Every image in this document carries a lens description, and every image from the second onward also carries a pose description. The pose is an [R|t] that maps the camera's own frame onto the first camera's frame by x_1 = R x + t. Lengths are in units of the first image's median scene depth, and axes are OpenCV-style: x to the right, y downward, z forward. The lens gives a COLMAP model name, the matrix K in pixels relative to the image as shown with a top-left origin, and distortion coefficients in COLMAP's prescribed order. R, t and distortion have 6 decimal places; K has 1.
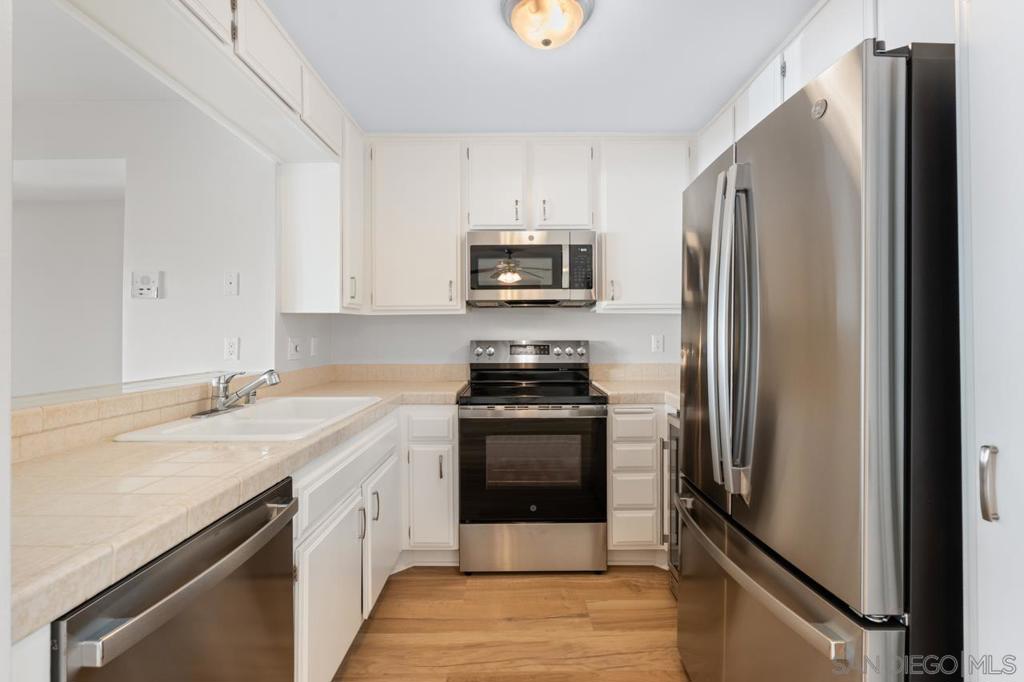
lens RADIAL K [[455.6, 0, 516.3], [0, 455.6, 329.9], [0, 0, 1]] dist [-0.002208, -0.000305]
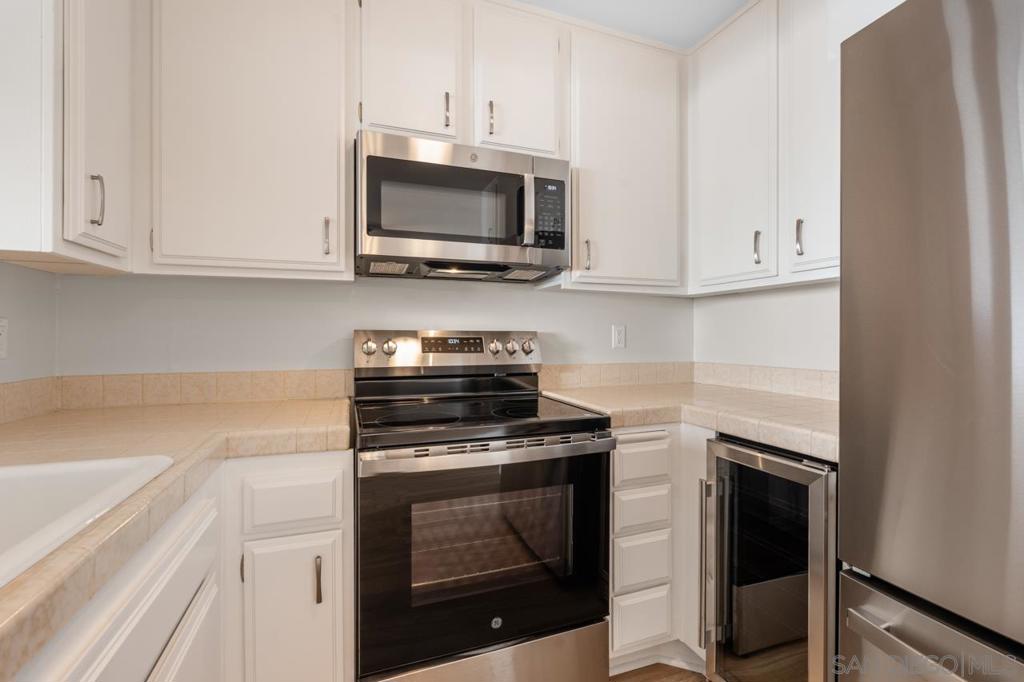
lens RADIAL K [[446.7, 0, 512.0], [0, 446.7, 338.3], [0, 0, 1]] dist [-0.003279, 0.000022]
pose [[0.938366, 0.003007, 0.345629, -0.122915], [-0.005931, 0.999955, 0.007401, 0.032166], [-0.345591, -0.008995, 0.938342, 0.430724]]
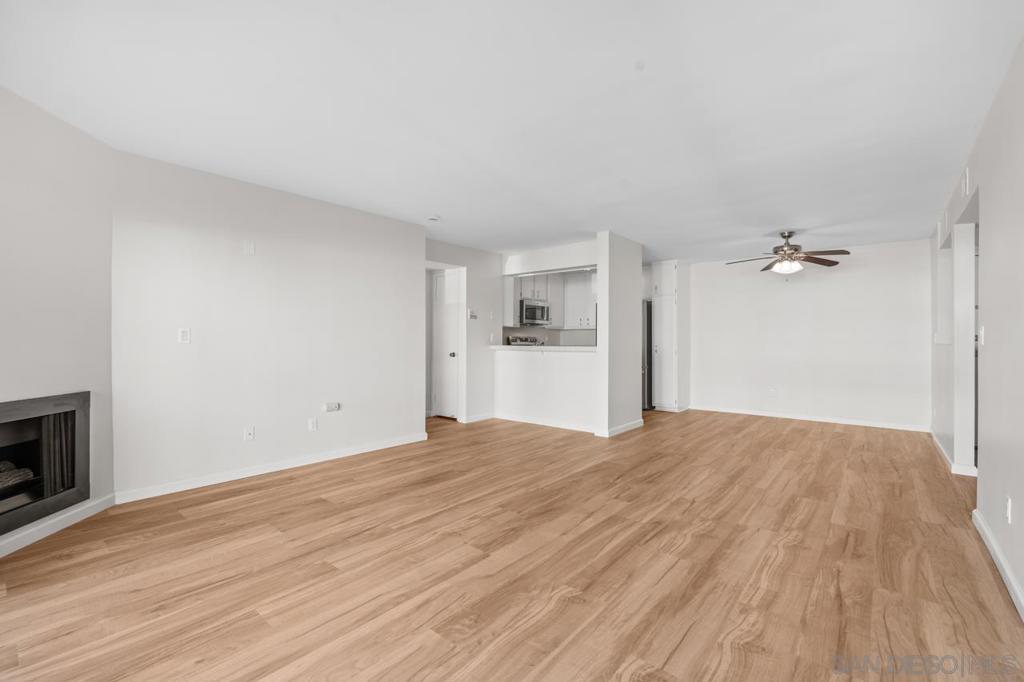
lens RADIAL K [[446.7, 0, 512.0], [0, 446.7, 338.3], [0, 0, 1]] dist [-0.003279, 0.000022]
pose [[0.639953, 0.011232, 0.768332, -2.421276], [-0.012568, 0.999912, -0.004149, 0.051130], [-0.768311, -0.007001, 0.640038, -0.819301]]
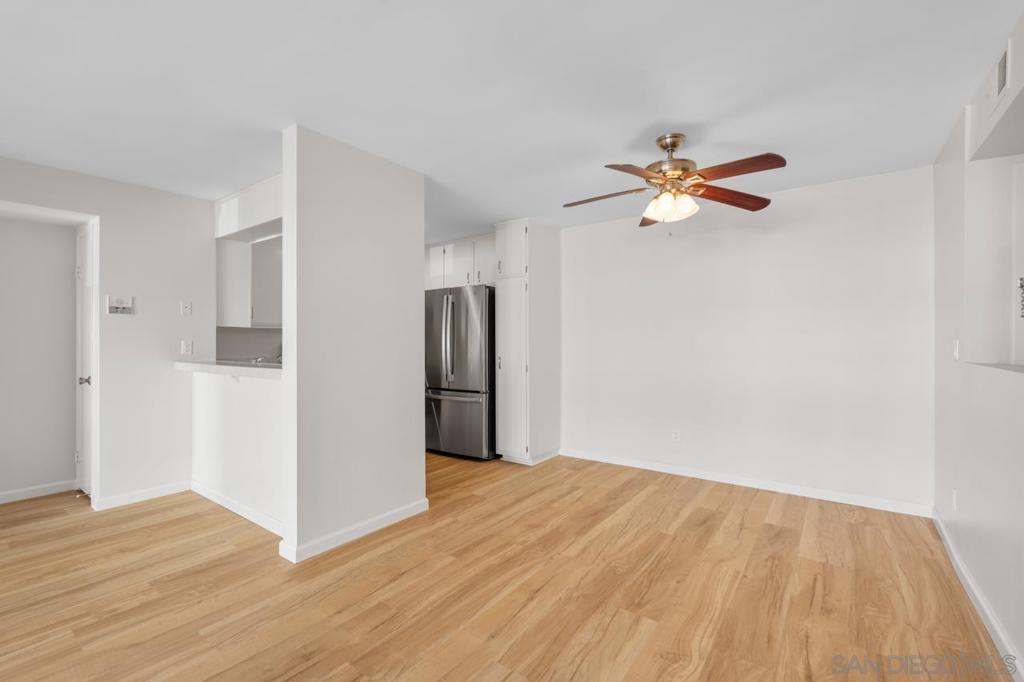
lens RADIAL K [[446.5, 0, 513.4], [0, 446.5, 344.6], [0, 0, 1]] dist [-0.004609, -0.000185]
pose [[0.589680, -0.000436, 0.807637, -1.083564], [-0.006698, 0.999963, 0.005431, 0.012318], [-0.807609, -0.008612, 0.589655, -0.791807]]
